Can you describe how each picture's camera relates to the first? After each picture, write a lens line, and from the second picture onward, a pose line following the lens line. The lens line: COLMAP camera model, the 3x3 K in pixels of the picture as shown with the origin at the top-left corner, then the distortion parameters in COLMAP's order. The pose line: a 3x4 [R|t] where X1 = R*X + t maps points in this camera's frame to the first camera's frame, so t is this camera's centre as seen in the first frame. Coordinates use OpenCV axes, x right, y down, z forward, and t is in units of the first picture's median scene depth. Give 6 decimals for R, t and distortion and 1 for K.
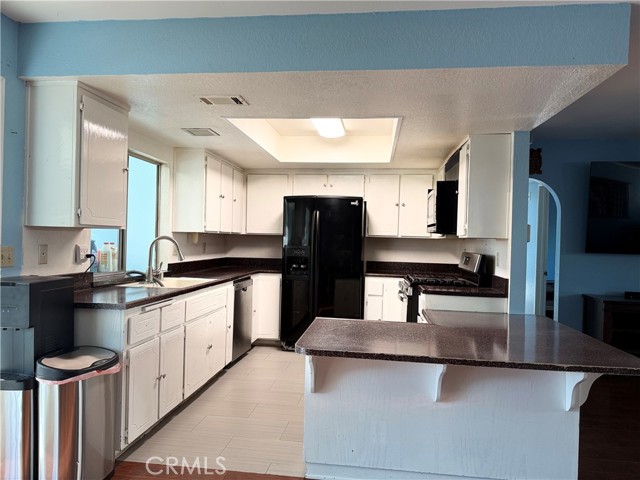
lens RADIAL K [[451.8, 0, 323.0], [0, 451.8, 241.9], [0, 0, 1]] dist [0.046095, -0.045360]
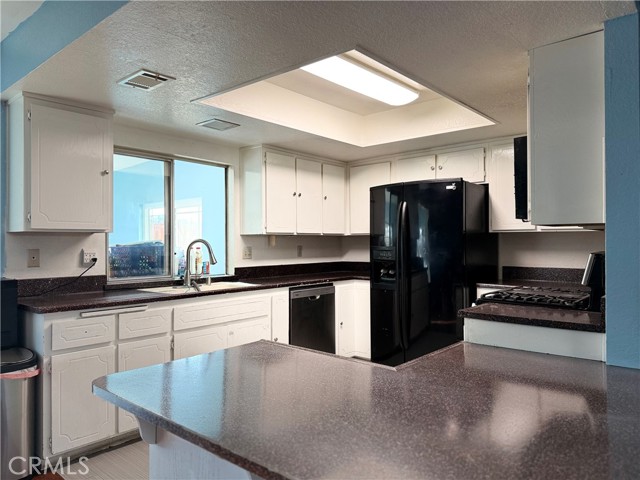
lens RADIAL K [[451.8, 0, 315.6], [0, 451.8, 239.0], [0, 0, 1]] dist [0.046095, -0.045360]
pose [[0.826940, -0.033516, -0.561291, 0.315371], [0.022612, 0.999397, -0.026362, 0.014553], [0.561835, 0.009108, 0.827199, 0.273476]]
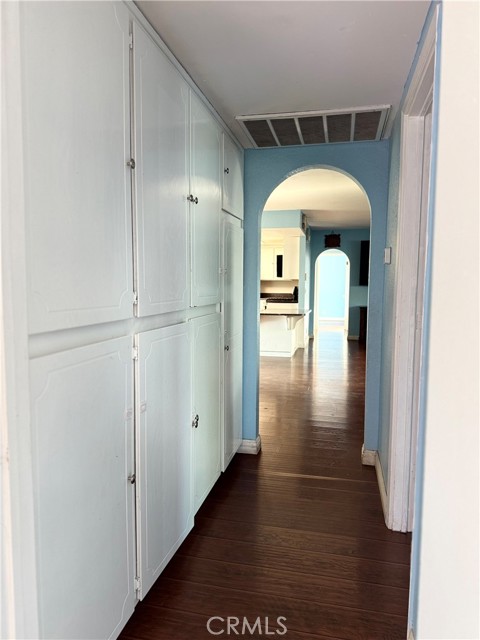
lens RADIAL K [[451.8, 0, 240.2], [0, 451.8, 321.0], [0, 0, 1]] dist [0.046095, -0.045360]
pose [[0.994930, -0.006403, -0.100370, 0.247743], [0.013998, 0.997074, 0.075155, 0.021006], [0.099595, -0.076179, 0.992108, -1.085065]]
